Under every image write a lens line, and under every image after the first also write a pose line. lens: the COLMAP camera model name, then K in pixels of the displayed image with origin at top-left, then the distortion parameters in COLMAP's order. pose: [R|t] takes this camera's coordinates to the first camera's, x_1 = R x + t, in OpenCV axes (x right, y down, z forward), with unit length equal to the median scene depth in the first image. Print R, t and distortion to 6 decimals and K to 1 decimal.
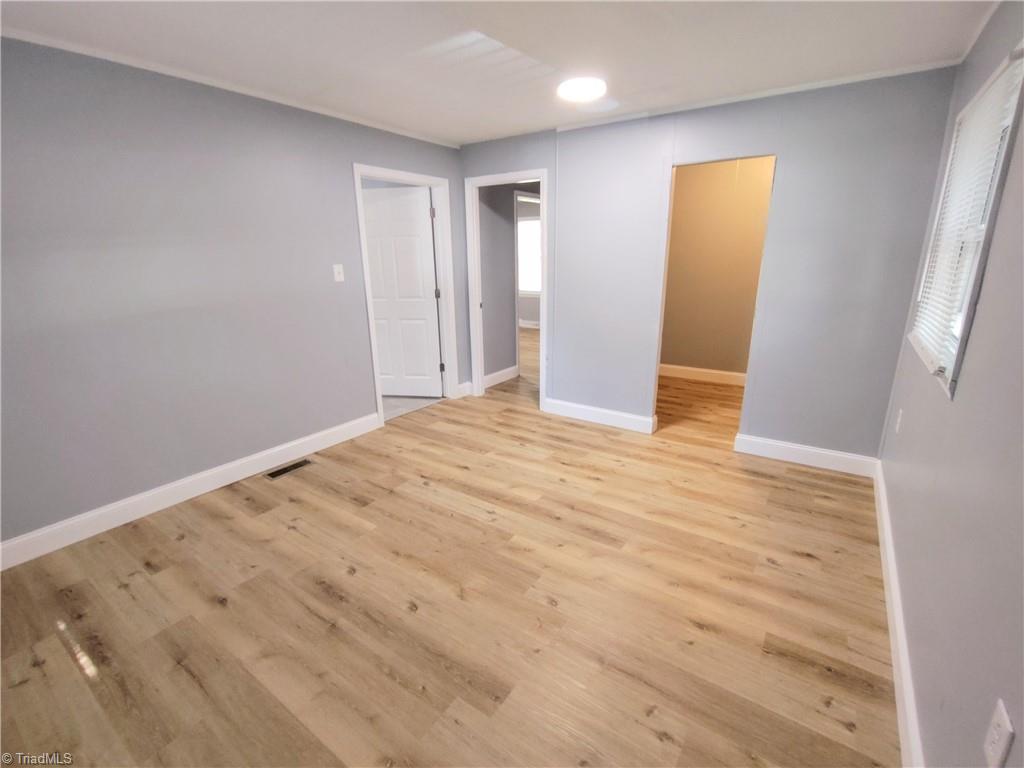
lens RADIAL K [[467.5, 0, 517.0], [0, 467.5, 384.2], [0, 0, 1]] dist [-0.009656, 0.003252]
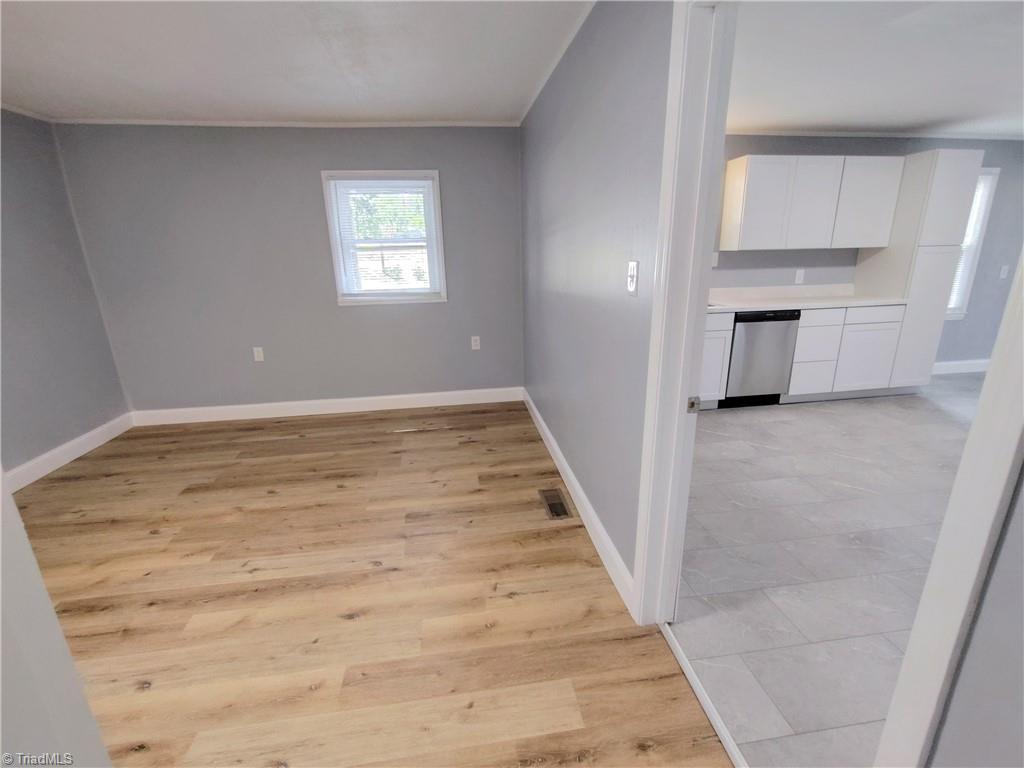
lens RADIAL K [[467.5, 0, 514.1], [0, 467.5, 388.4], [0, 0, 1]] dist [-0.009656, 0.003252]
pose [[-0.735459, 0.222114, -0.640129, 0.058719], [-0.157617, 0.862744, 0.480447, -0.452417], [0.658982, 0.454245, -0.599504, 1.626996]]
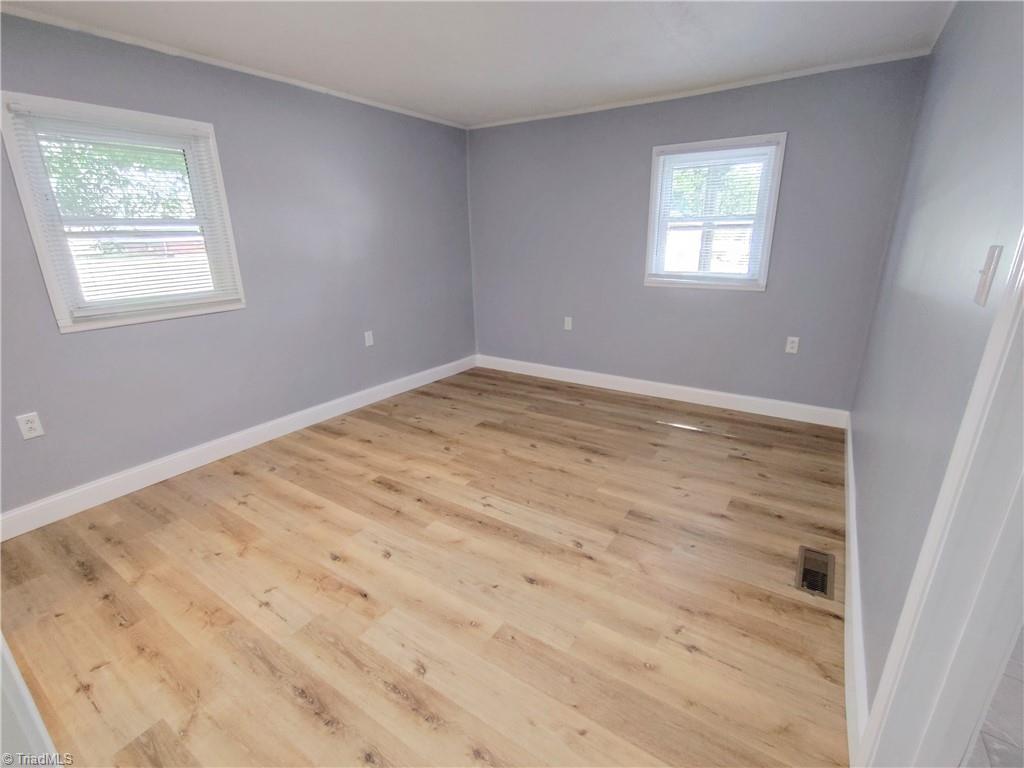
lens RADIAL K [[467.5, 0, 514.6], [0, 467.5, 389.5], [0, 0, 1]] dist [-0.009656, 0.003252]
pose [[-0.999508, 0.029786, -0.009782, -0.107657], [0.019073, 0.825353, 0.564295, -0.444964], [0.024882, 0.563831, -0.825516, 1.636760]]
